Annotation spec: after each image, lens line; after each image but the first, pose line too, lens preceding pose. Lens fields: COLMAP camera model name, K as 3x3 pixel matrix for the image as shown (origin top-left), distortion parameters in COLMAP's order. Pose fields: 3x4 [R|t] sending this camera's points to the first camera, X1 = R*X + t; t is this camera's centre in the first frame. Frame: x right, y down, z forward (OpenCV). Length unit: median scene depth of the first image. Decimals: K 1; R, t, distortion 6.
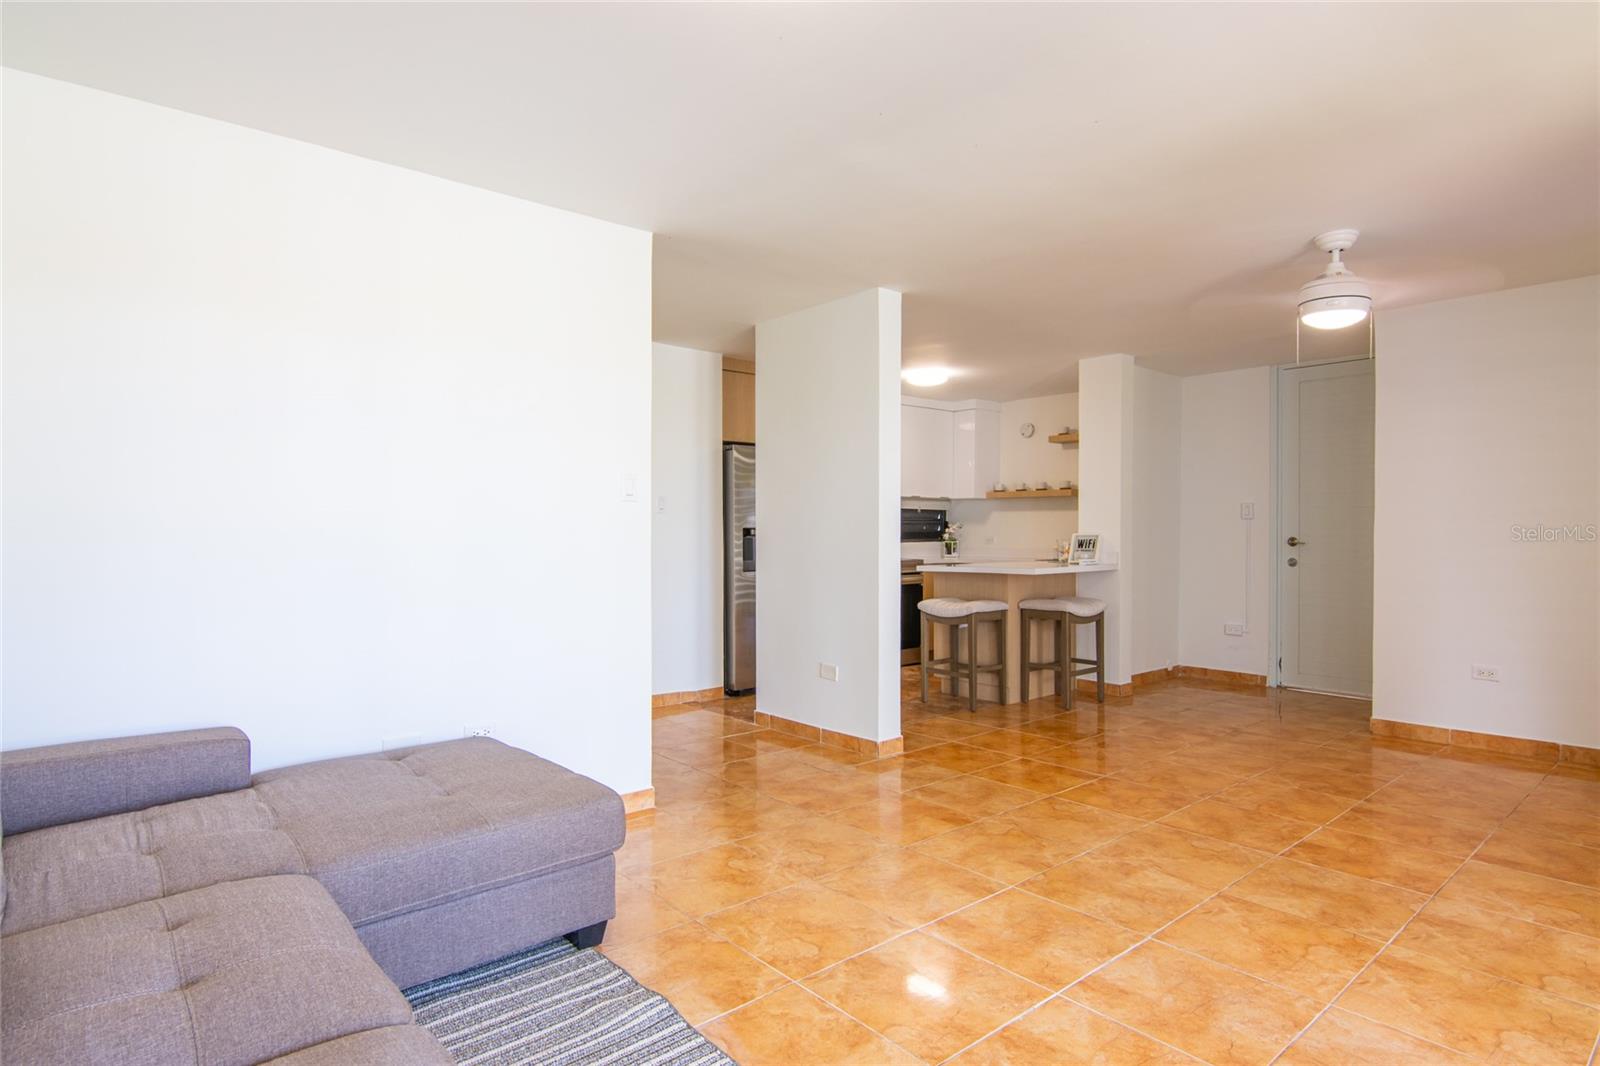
lens RADIAL K [[836.4, 0, 807.5], [0, 836.4, 532.1], [0, 0, 1]] dist [-0.006161, -0.007471]
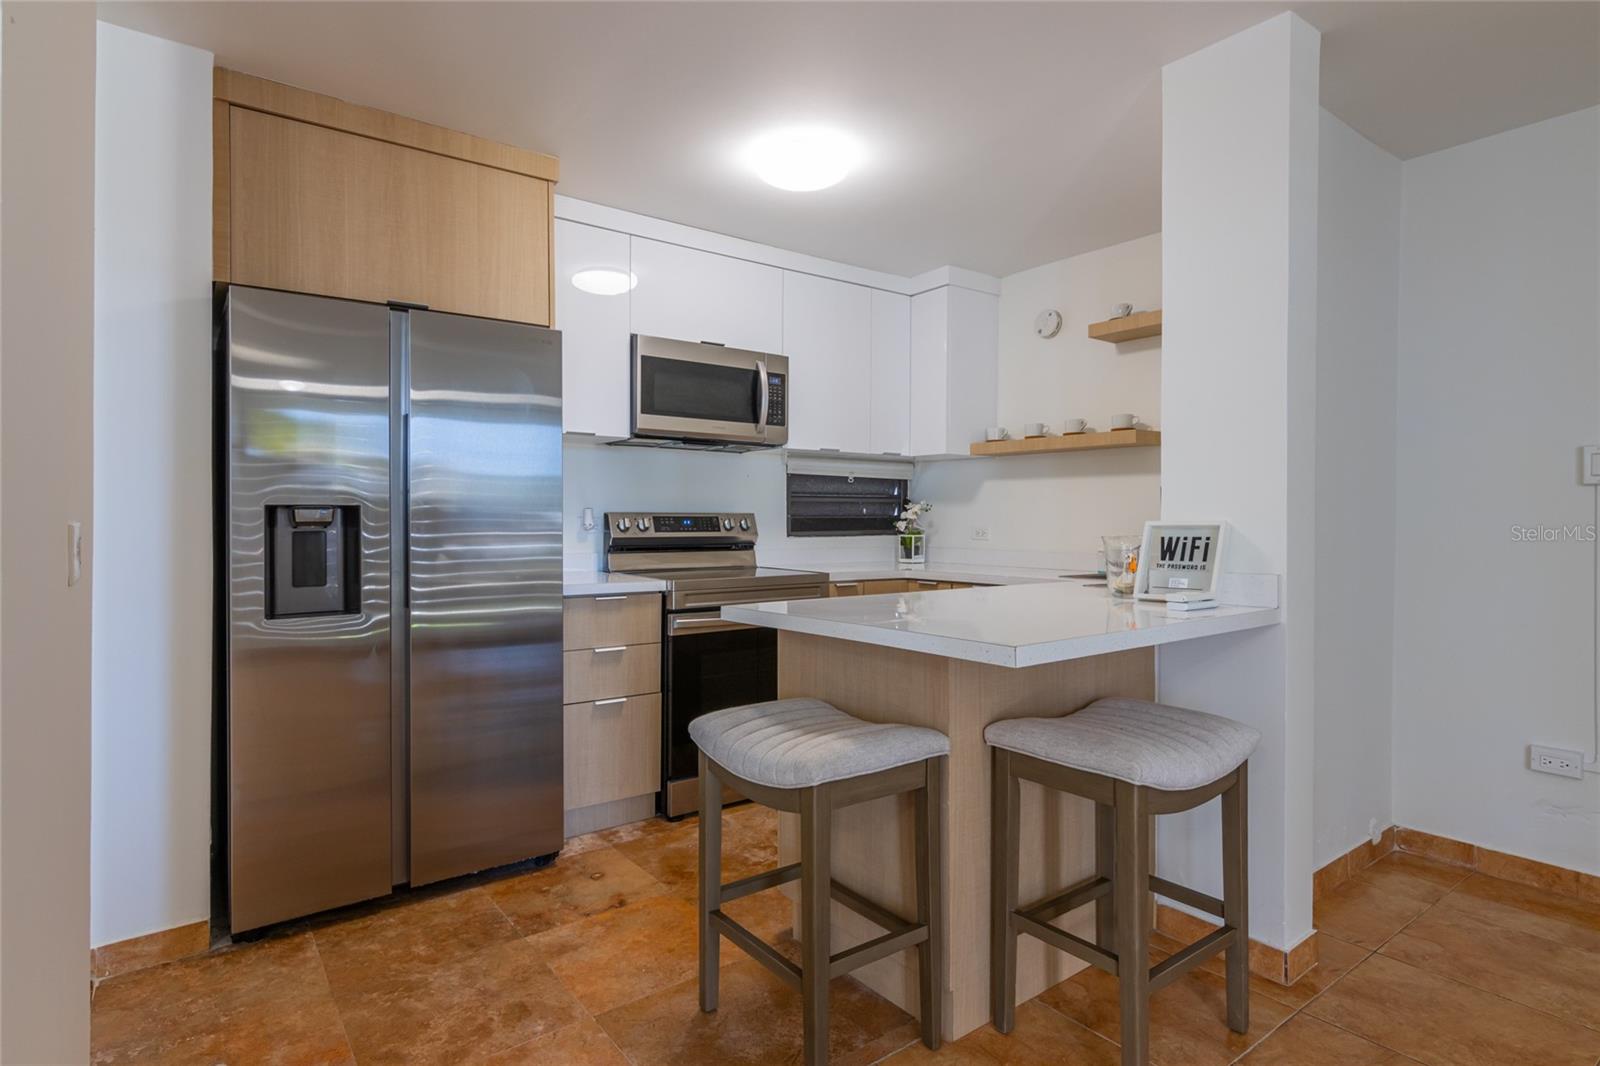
lens RADIAL K [[836.4, 0, 790.7], [0, 836.4, 526.4], [0, 0, 1]] dist [-0.006161, -0.007471]
pose [[0.997252, -0.001959, -0.074060, 0.172302], [0.002700, 0.999947, 0.009902, -0.000306], [0.074037, -0.010074, 0.997205, 0.569533]]
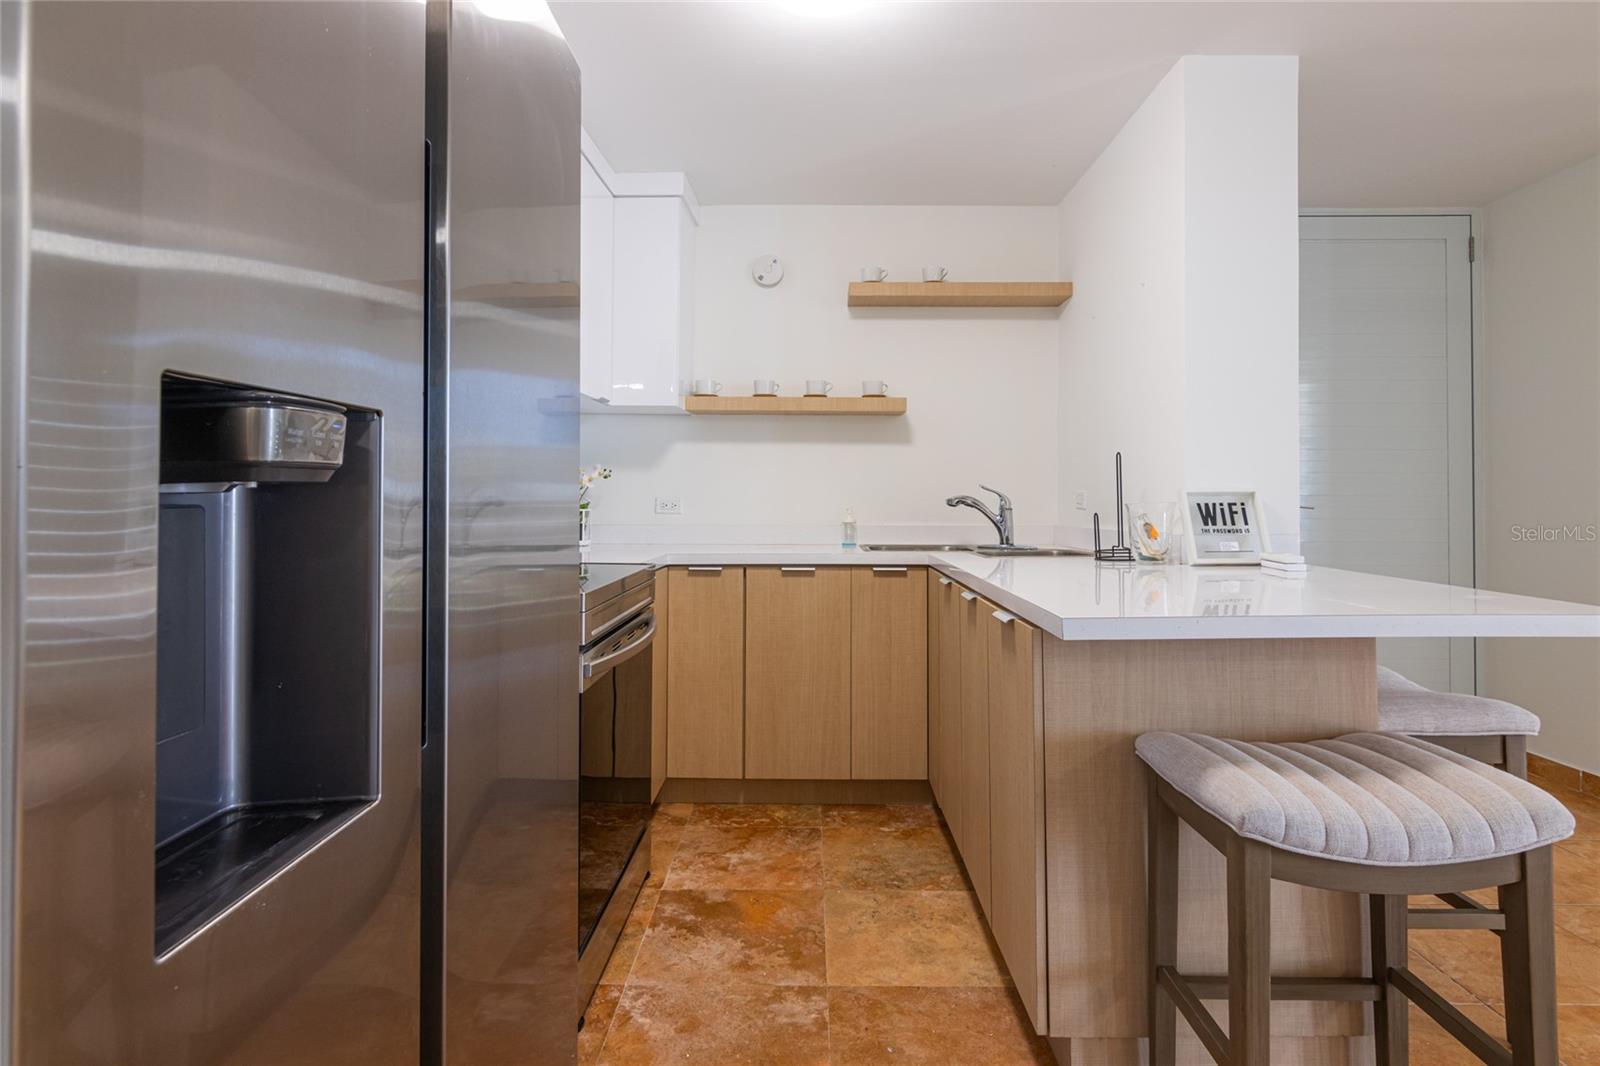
lens RADIAL K [[836.4, 0, 818.3], [0, 836.4, 487.1], [0, 0, 1]] dist [-0.006161, -0.007471]
pose [[0.660039, 0.007579, 0.751193, -0.086874], [-0.002041, 0.999964, -0.008295, 0.004400], [-0.751228, 0.003942, 0.660031, 0.818913]]
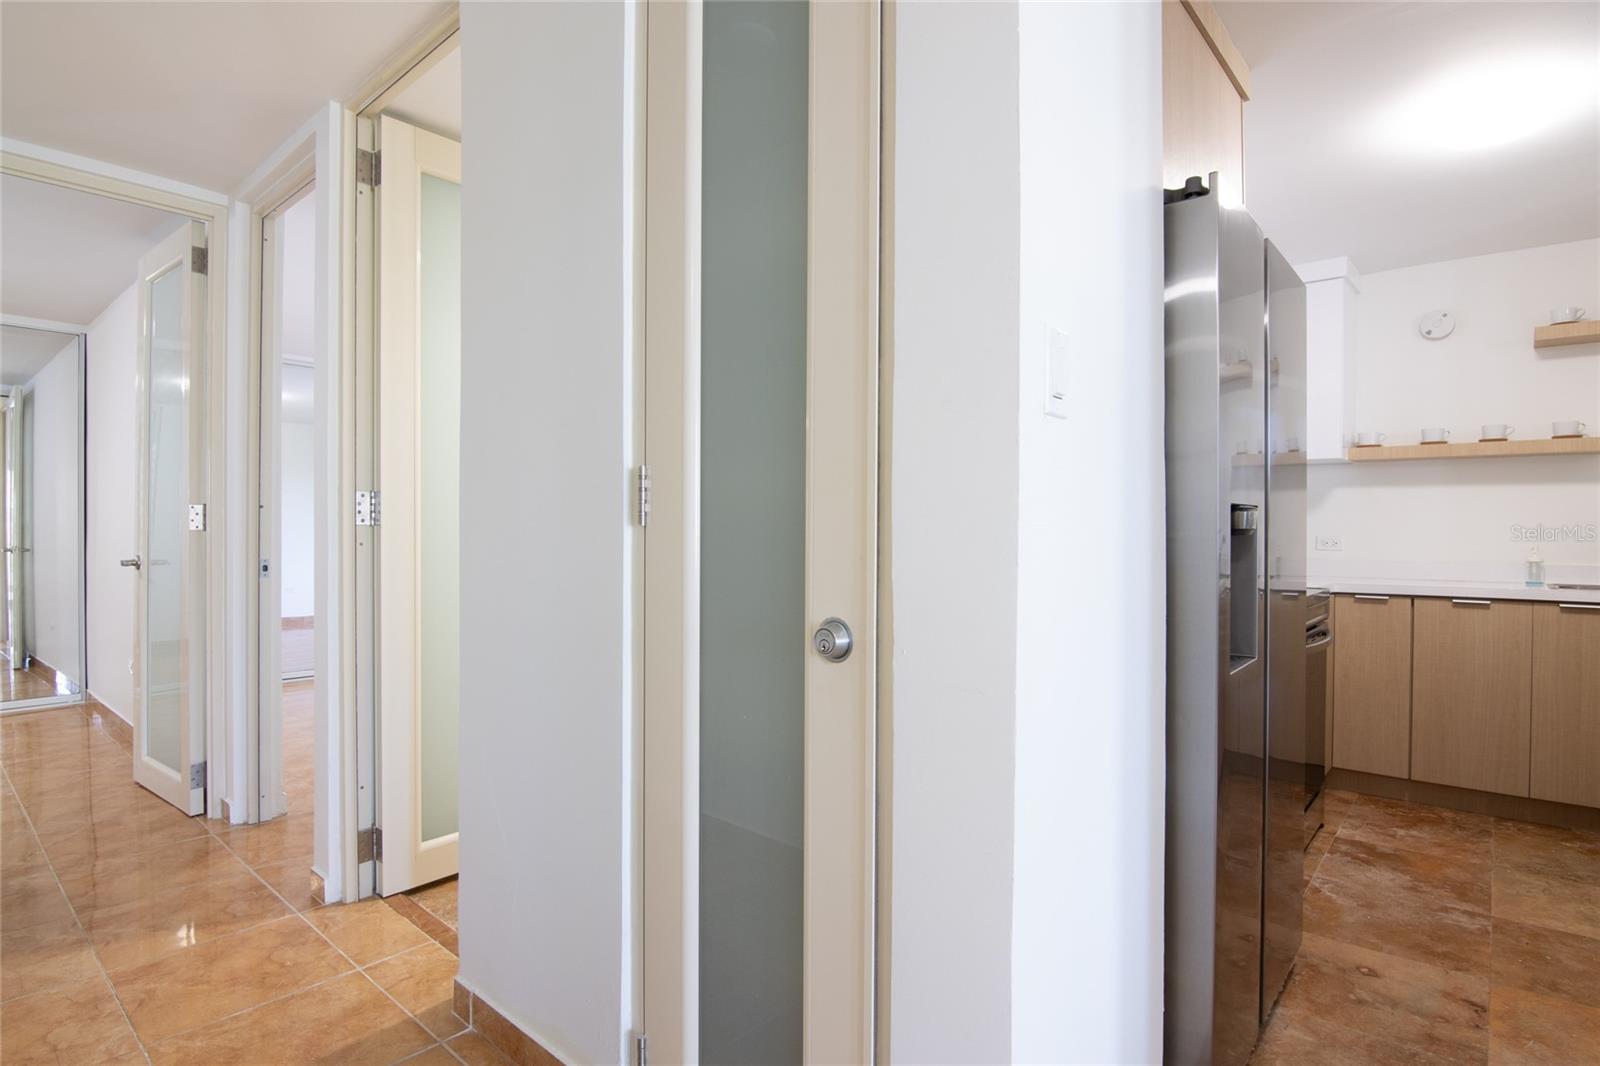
lens RADIAL K [[836.4, 0, 799.0], [0, 836.4, 538.3], [0, 0, 1]] dist [-0.006161, -0.007471]
pose [[0.990237, -0.001114, 0.139391, -0.230024], [-0.000484, 0.999935, 0.011429, 0.001183], [-0.139394, -0.011385, 0.990172, 0.681939]]
